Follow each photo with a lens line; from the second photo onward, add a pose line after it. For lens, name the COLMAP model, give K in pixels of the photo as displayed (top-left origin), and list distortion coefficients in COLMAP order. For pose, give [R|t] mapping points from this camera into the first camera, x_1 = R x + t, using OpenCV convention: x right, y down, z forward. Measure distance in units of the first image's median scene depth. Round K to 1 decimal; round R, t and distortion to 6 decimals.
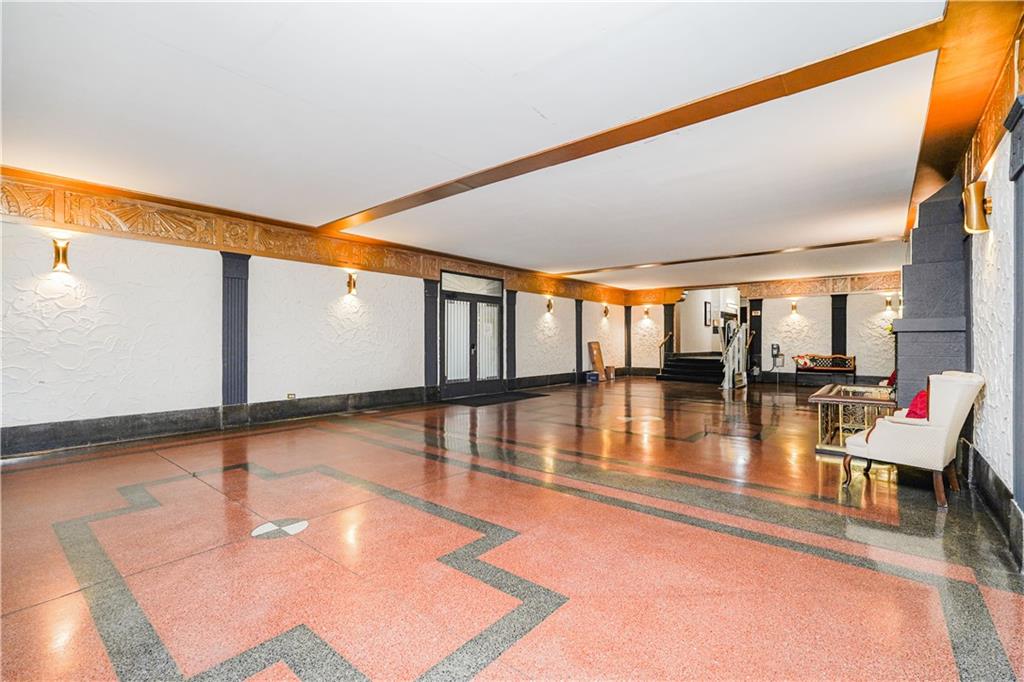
lens RADIAL K [[450.7, 0, 514.5], [0, 450.7, 342.3], [0, 0, 1]] dist [-0.014375, 0.002137]
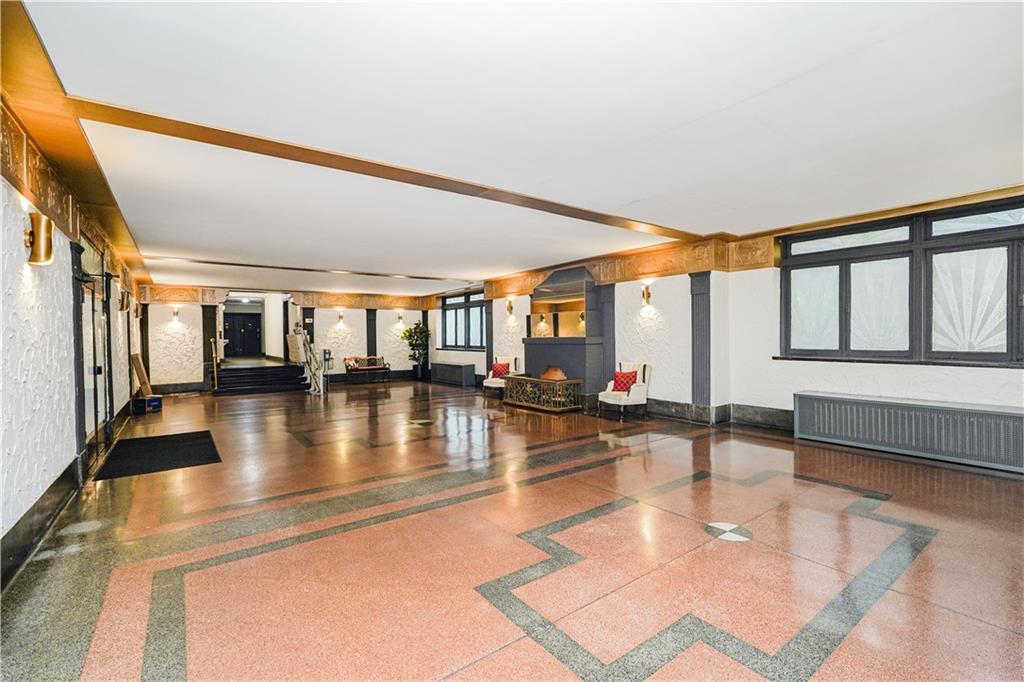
lens RADIAL K [[450.7, 0, 515.7], [0, 450.7, 338.7], [0, 0, 1]] dist [-0.014375, 0.002137]
pose [[0.237643, -0.005412, 0.971338, -0.400977], [0.015850, 0.999873, 0.001693, -0.016902], [-0.971223, 0.014993, 0.237698, 0.288479]]
